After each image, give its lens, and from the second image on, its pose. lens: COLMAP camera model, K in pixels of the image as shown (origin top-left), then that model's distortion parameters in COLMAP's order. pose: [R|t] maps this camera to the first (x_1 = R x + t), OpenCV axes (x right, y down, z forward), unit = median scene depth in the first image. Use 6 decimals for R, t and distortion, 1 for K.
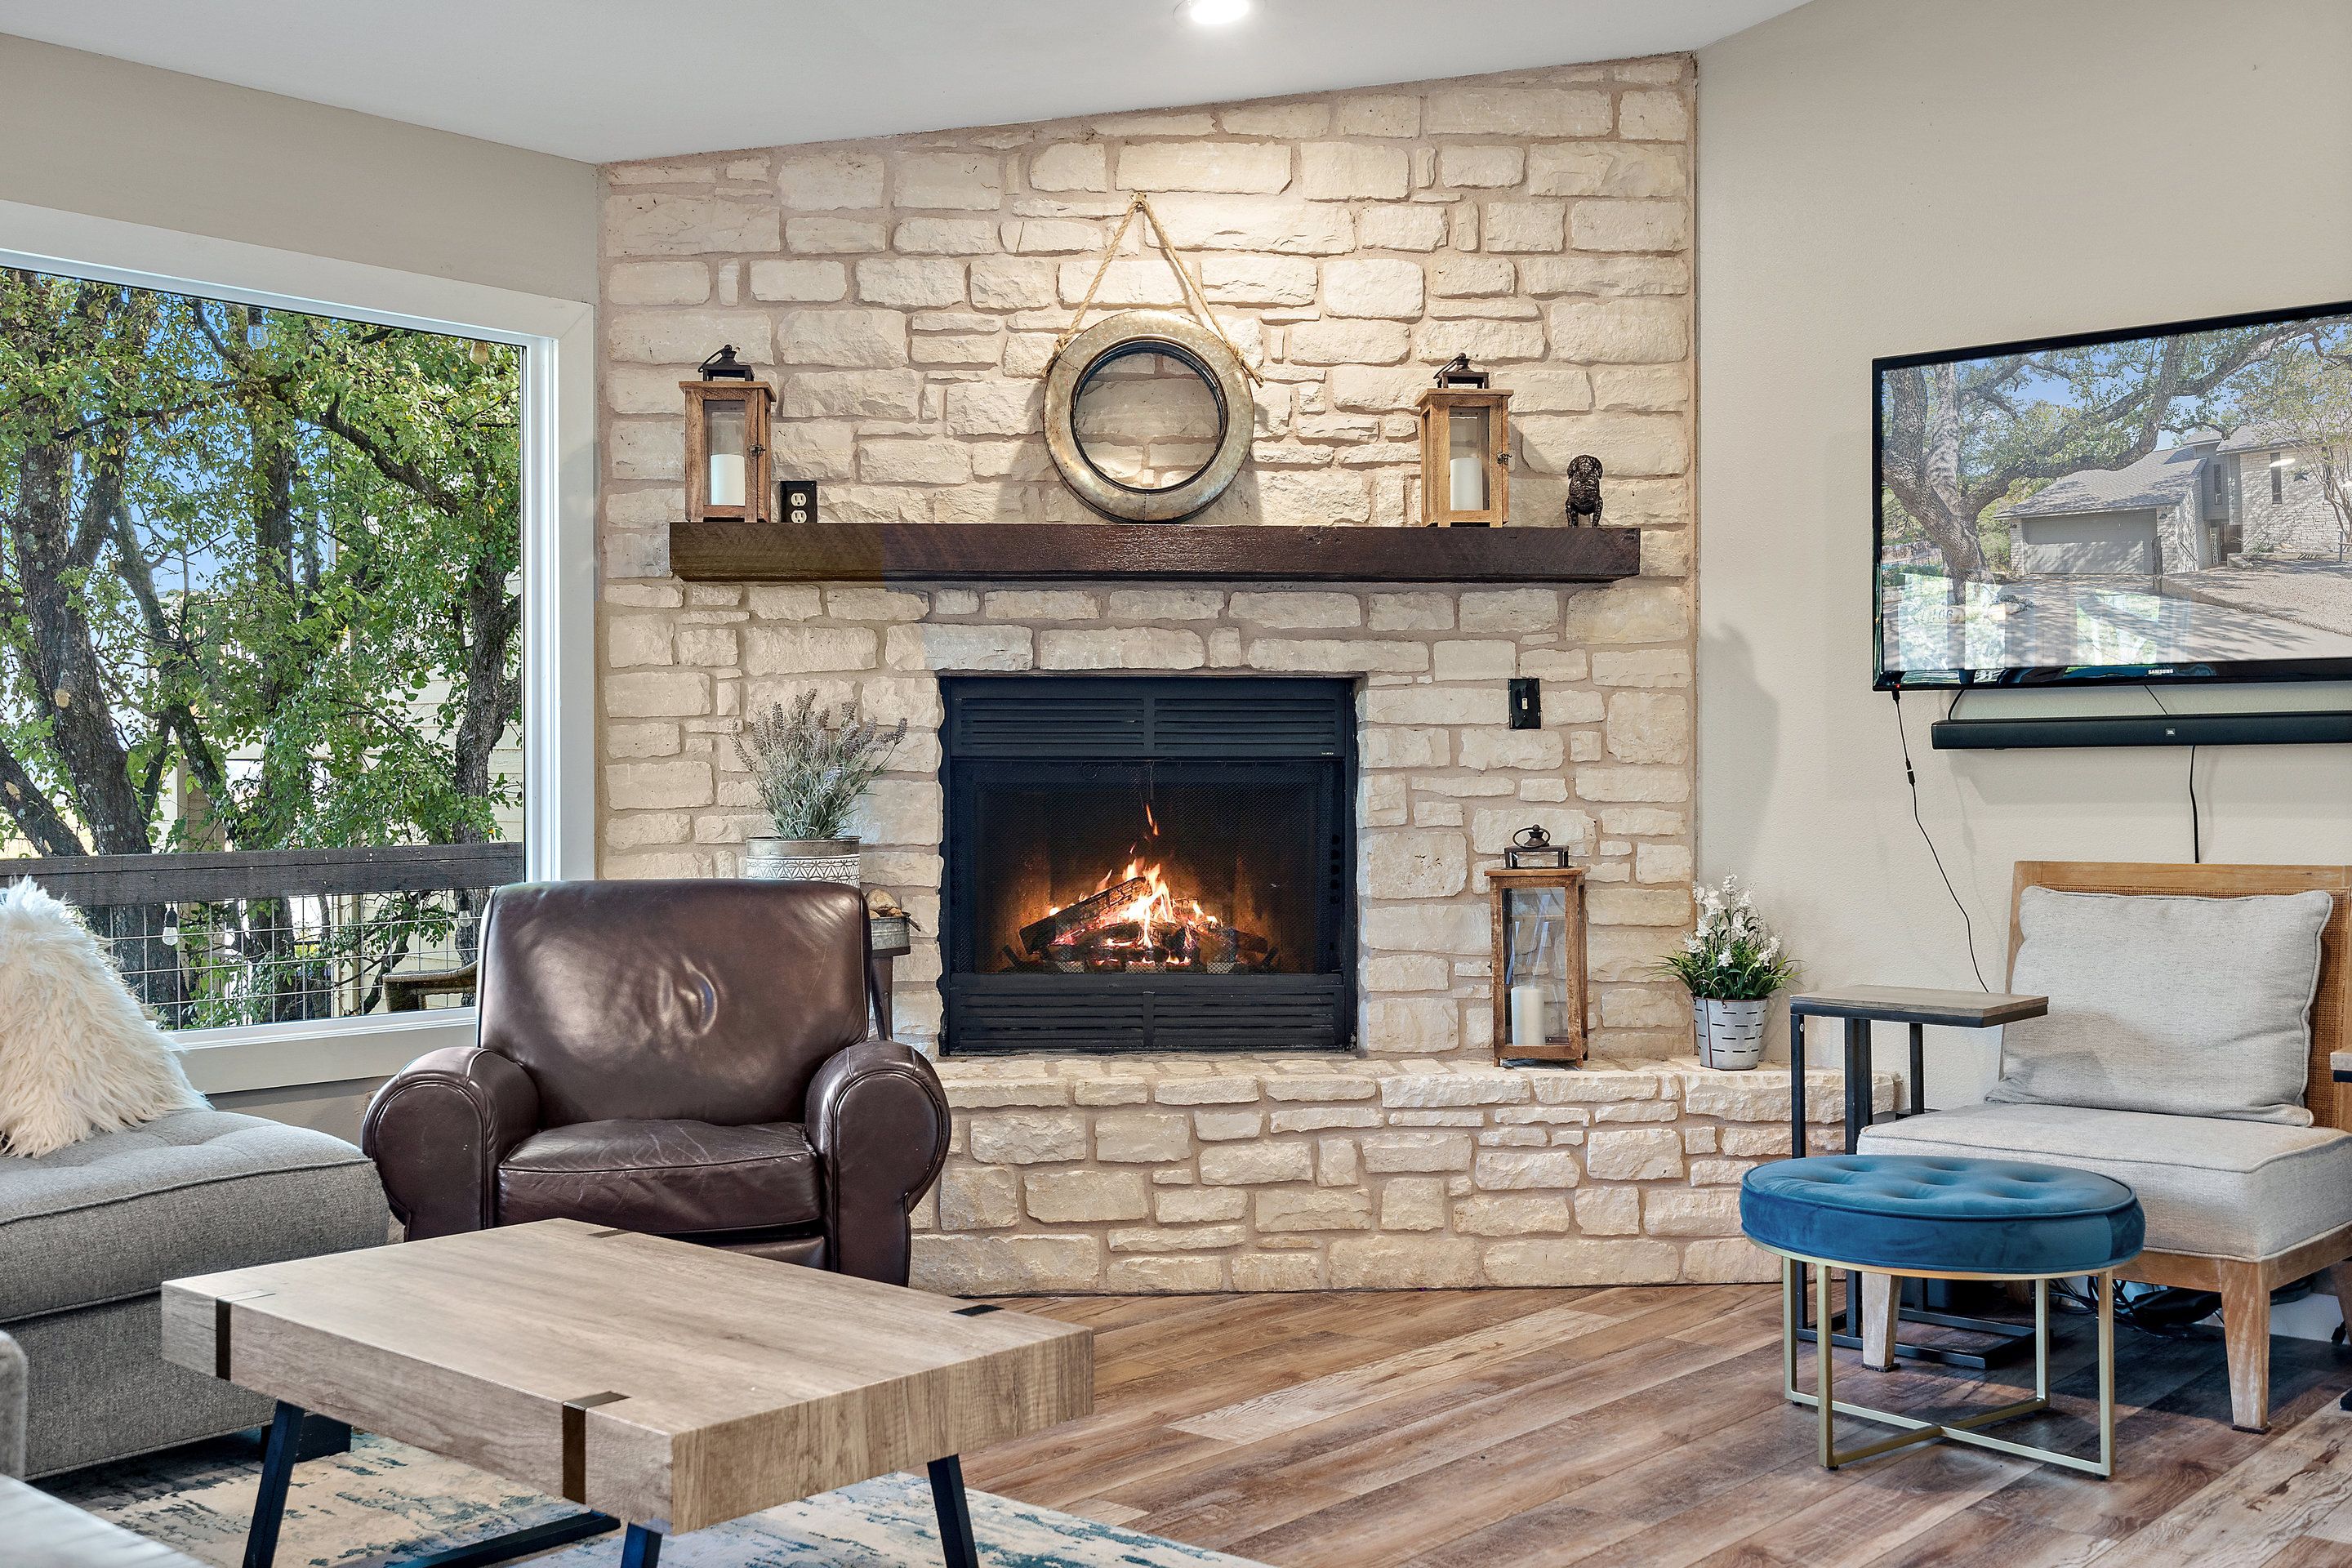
lens RADIAL K [[2358.5, 0, 1098.6], [0, 2358.5, 778.8], [0, 0, 1]] dist [0.007912, 0.000000]
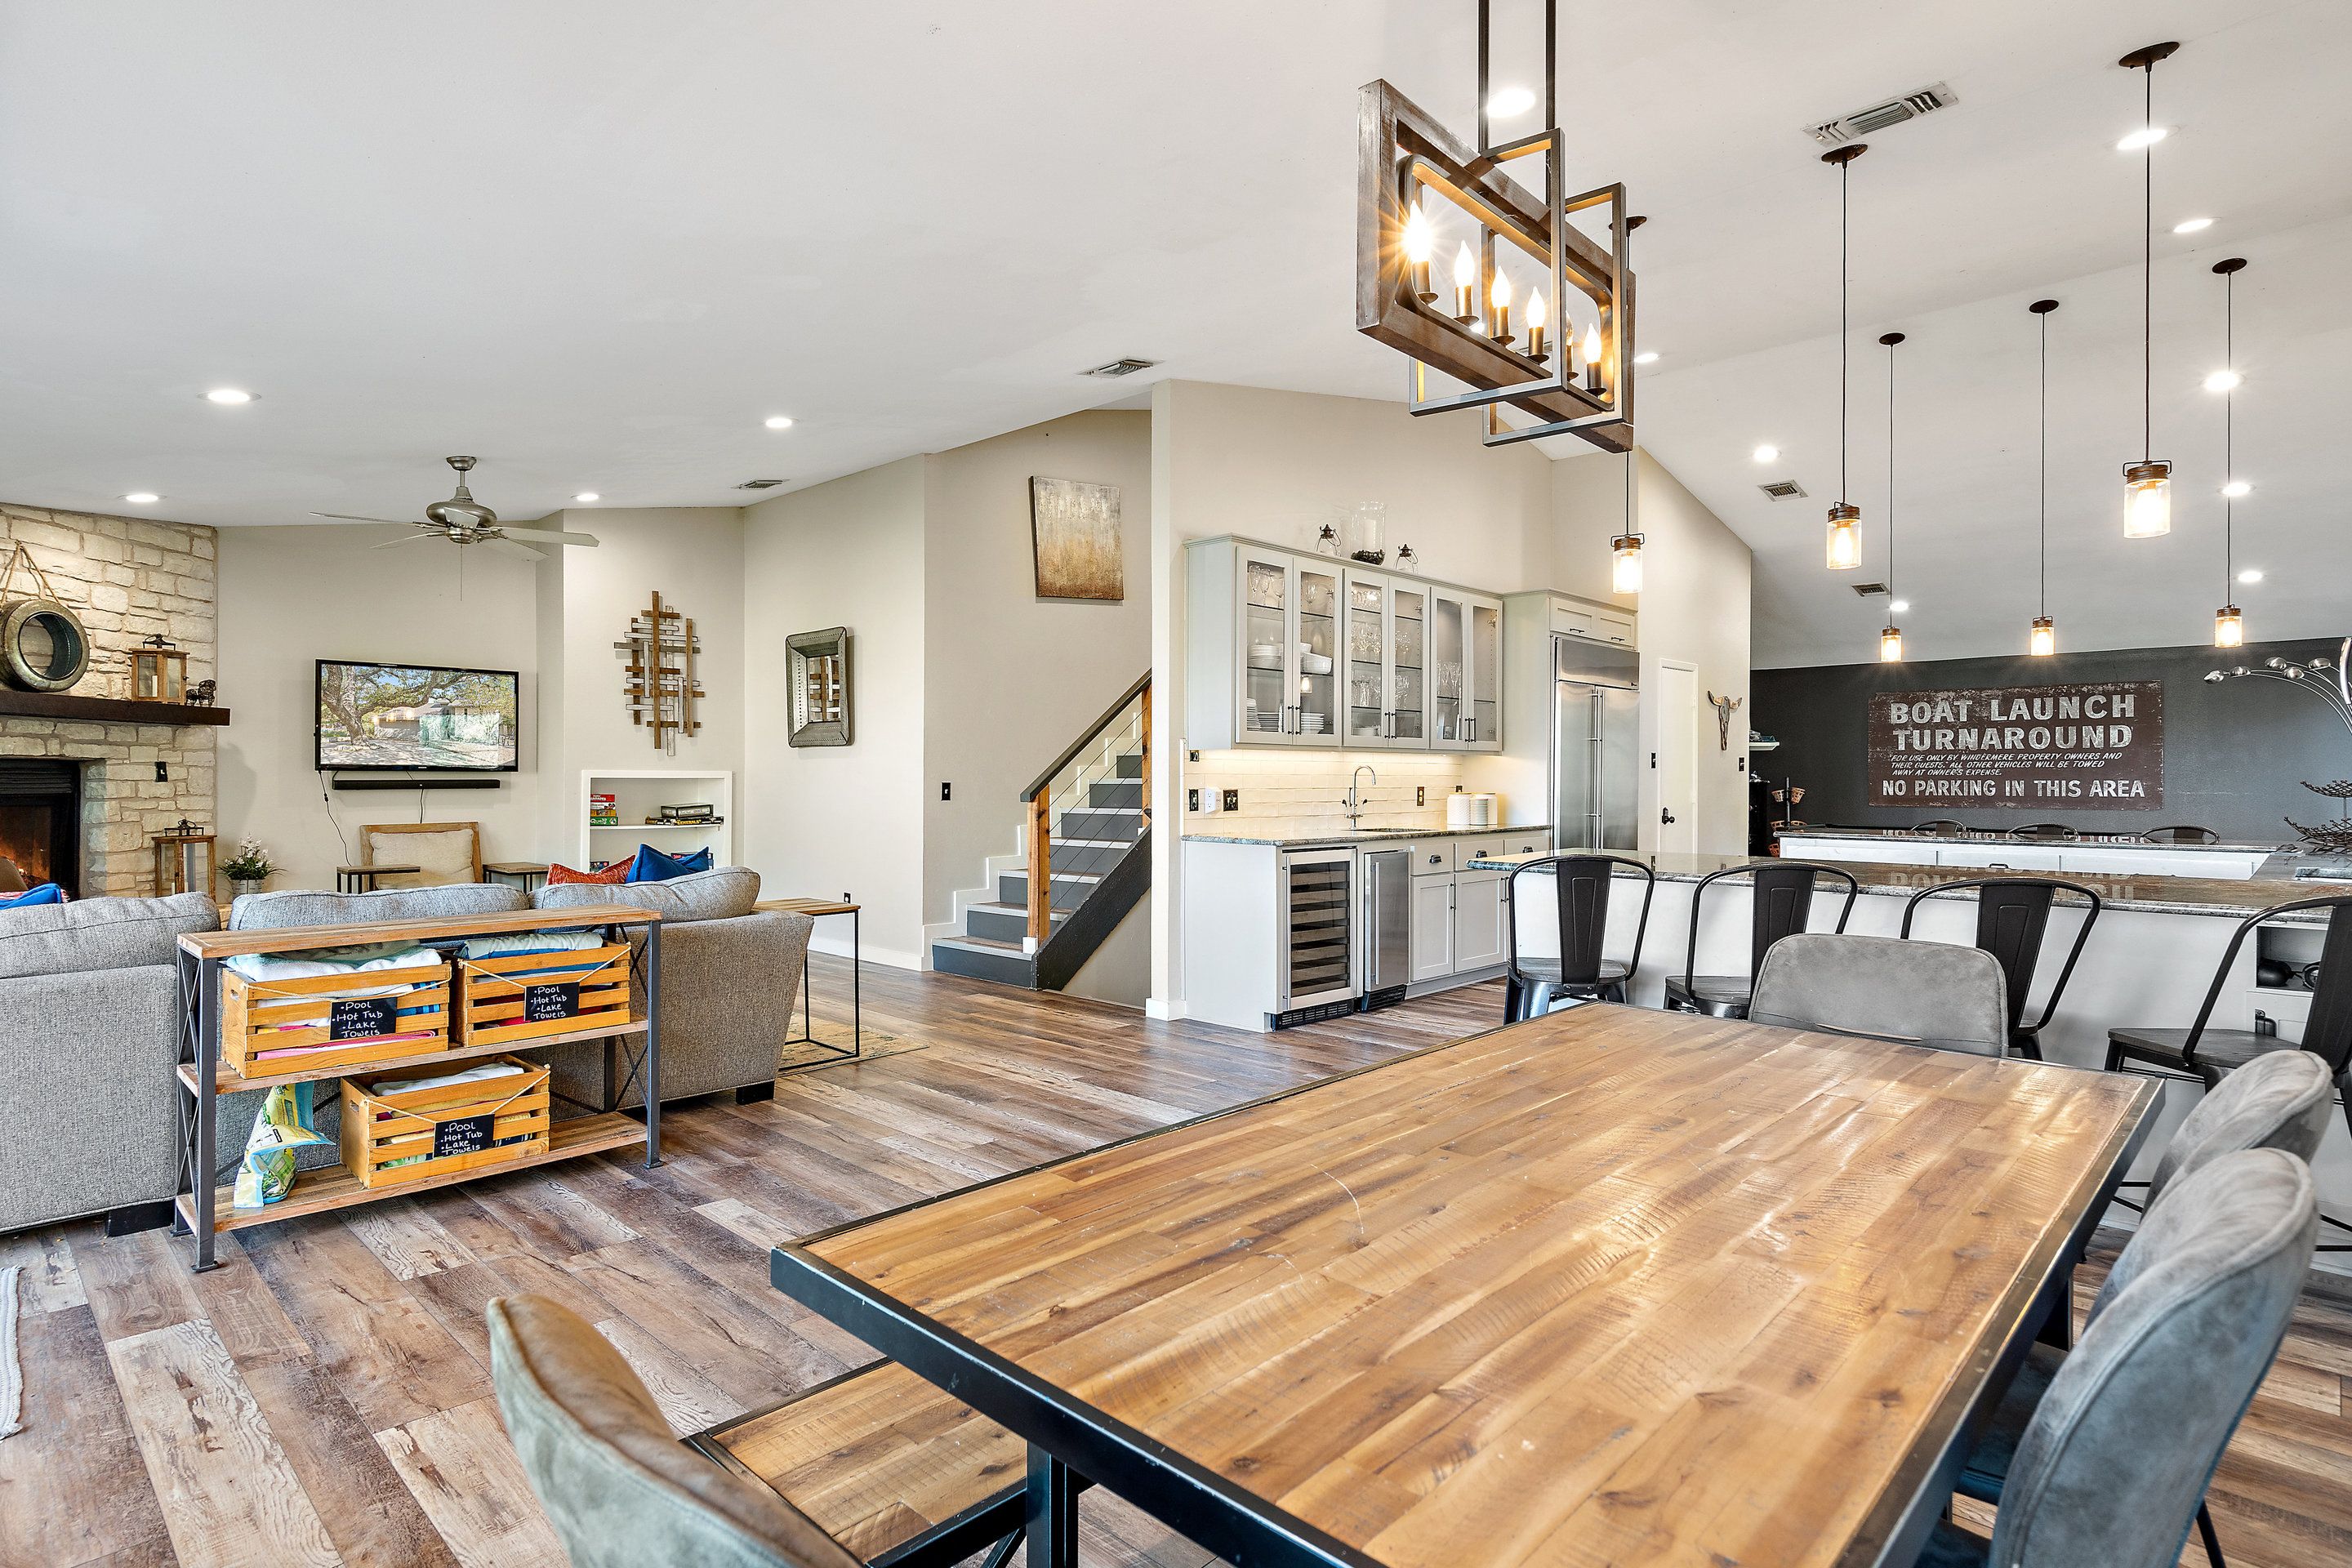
lens RADIAL K [[1257.4, 0, 1192.5], [0, 1257.4, 769.1], [0, 0, 1]] dist [0.017096, -0.002634]
pose [[0.026494, 0.008091, 0.999616, -1.160789], [-0.001654, 0.999966, -0.008050, -0.025986], [-0.999648, -0.001440, 0.026506, -0.140416]]
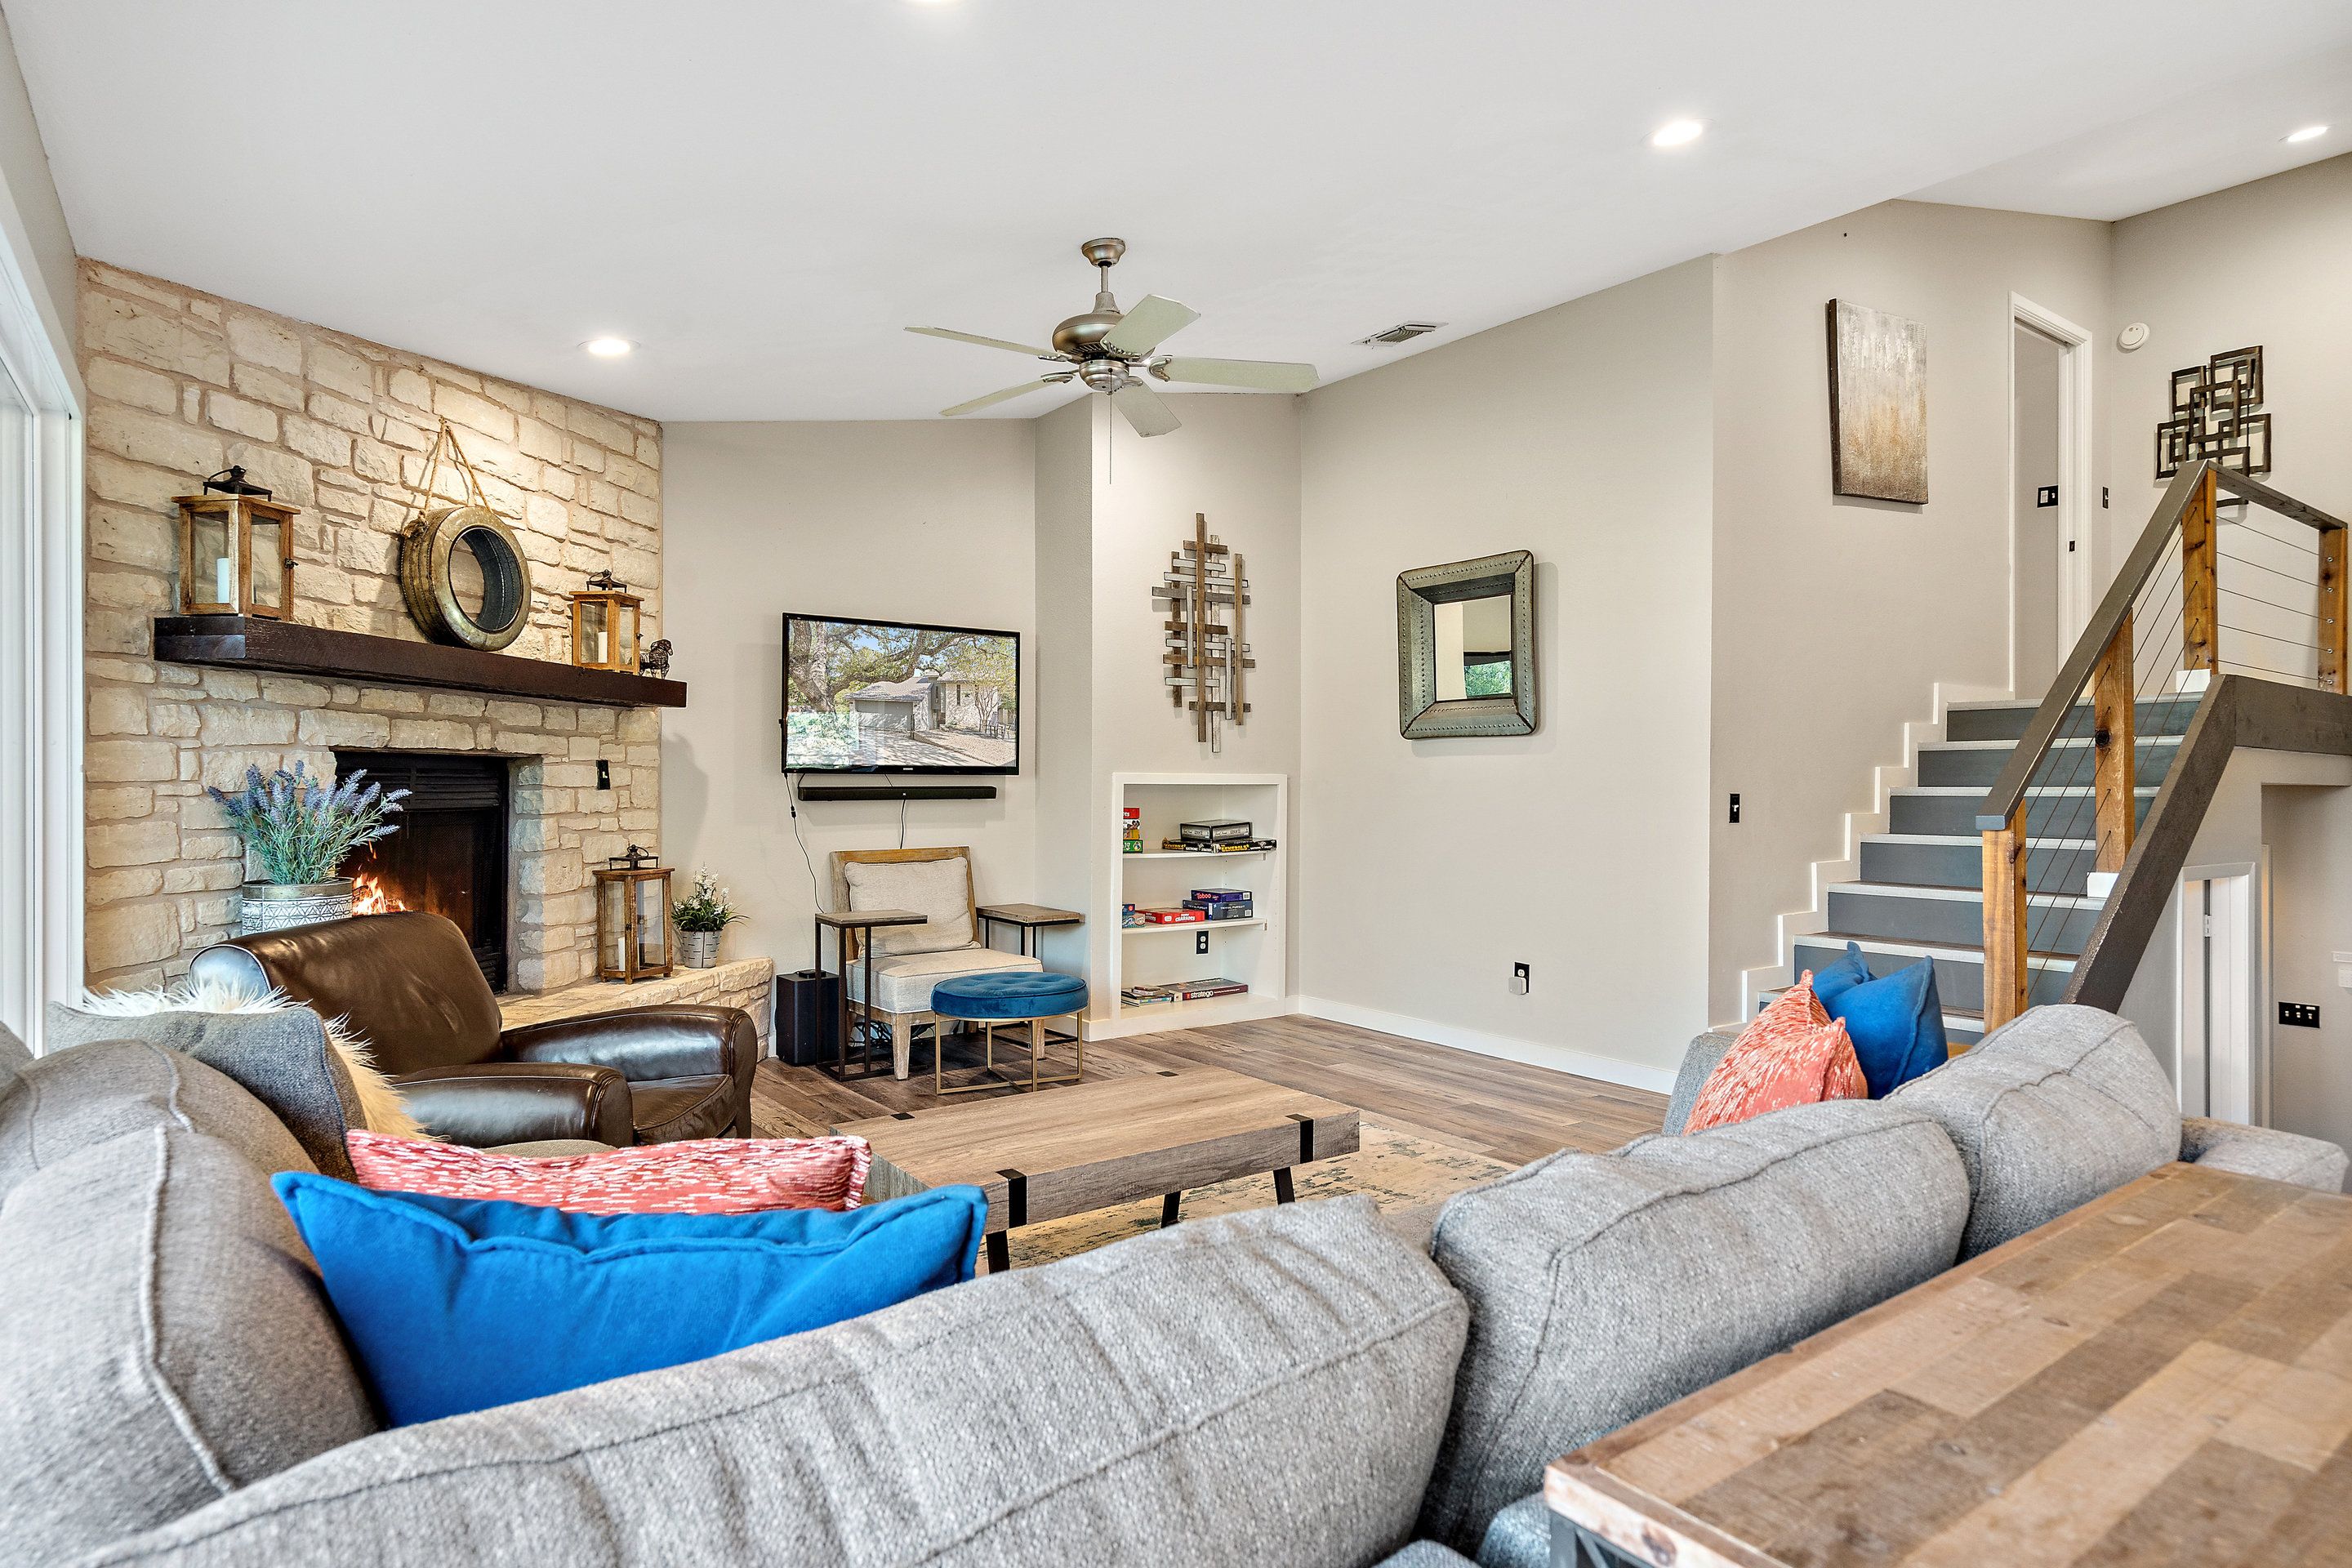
lens RADIAL K [[1340.1, 0, 1187.1], [0, 1340.1, 773.1], [0, 0, 1]] dist [0.008281, 0.010987]
pose [[0.193620, 0.008907, 0.981036, -0.705352], [-0.004015, 0.999958, -0.008287, -0.026888], [-0.981068, -0.002334, 0.193647, 0.396276]]
